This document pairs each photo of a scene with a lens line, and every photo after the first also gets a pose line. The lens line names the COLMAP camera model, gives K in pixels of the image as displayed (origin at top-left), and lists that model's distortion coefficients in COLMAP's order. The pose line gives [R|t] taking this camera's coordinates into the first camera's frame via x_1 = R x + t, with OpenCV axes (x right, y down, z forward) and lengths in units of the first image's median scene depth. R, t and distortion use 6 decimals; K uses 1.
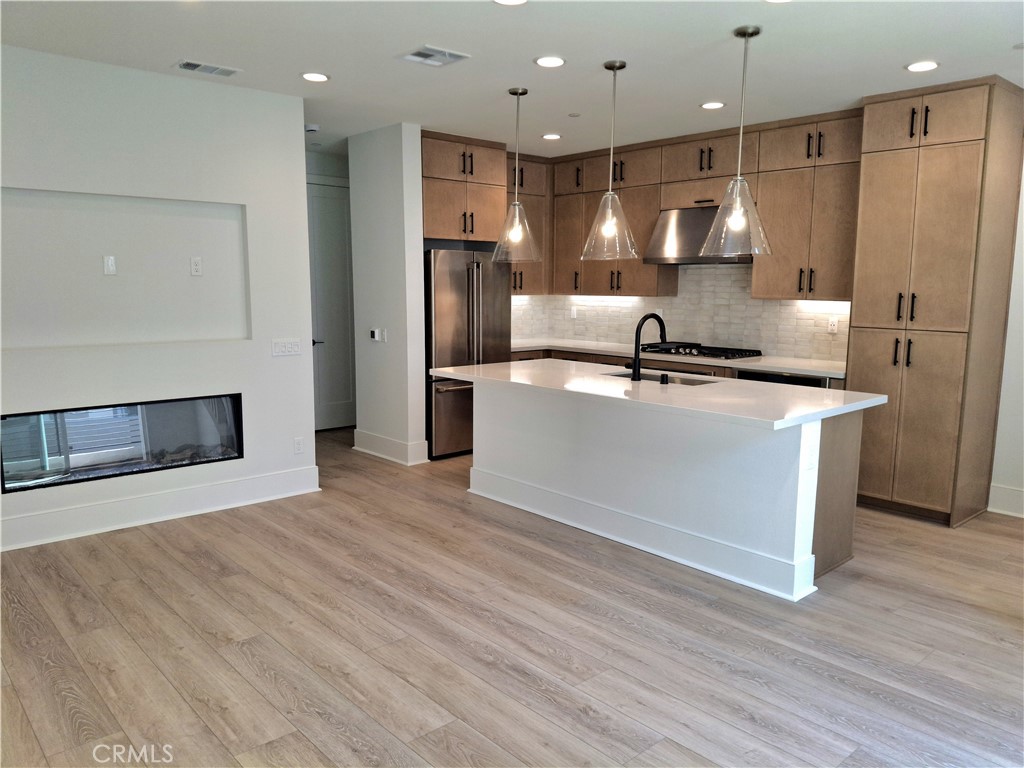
lens RADIAL K [[744.5, 0, 507.0], [0, 744.5, 386.5], [0, 0, 1]] dist [0.072384, -0.106215]
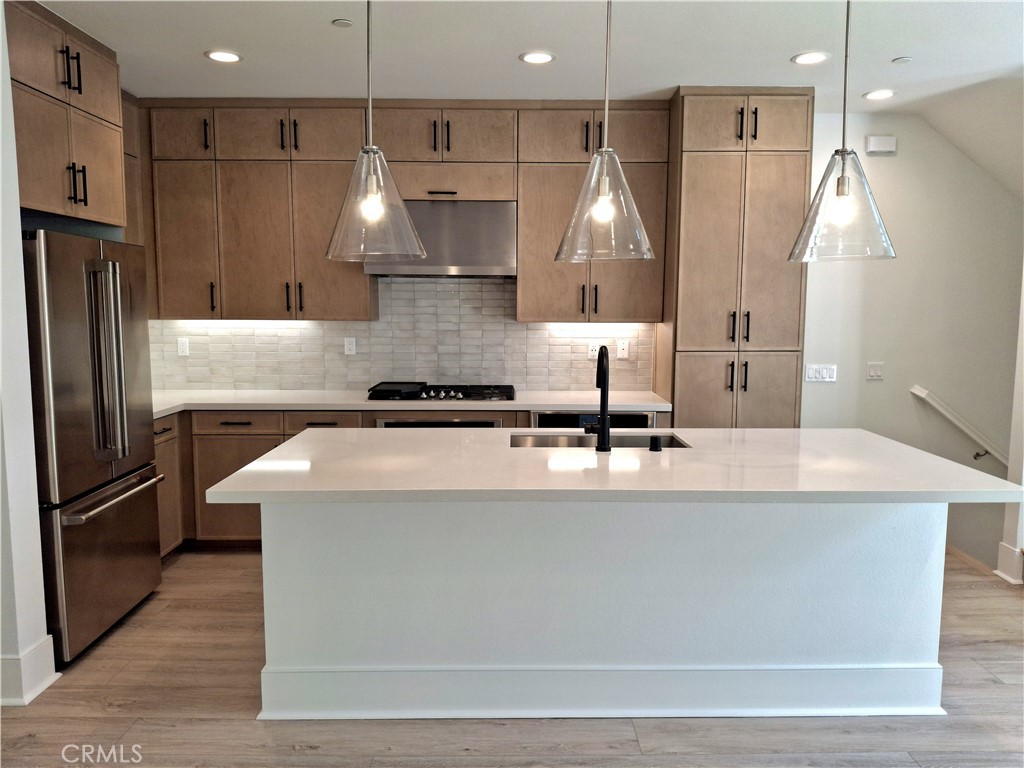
lens RADIAL K [[744.5, 0, 507.0], [0, 744.5, 386.5], [0, 0, 1]] dist [0.072384, -0.106215]
pose [[0.662816, -0.084437, 0.744006, -0.268258], [0.107811, 0.994030, 0.016766, -0.062308], [-0.740980, 0.069099, 0.667963, 0.479664]]
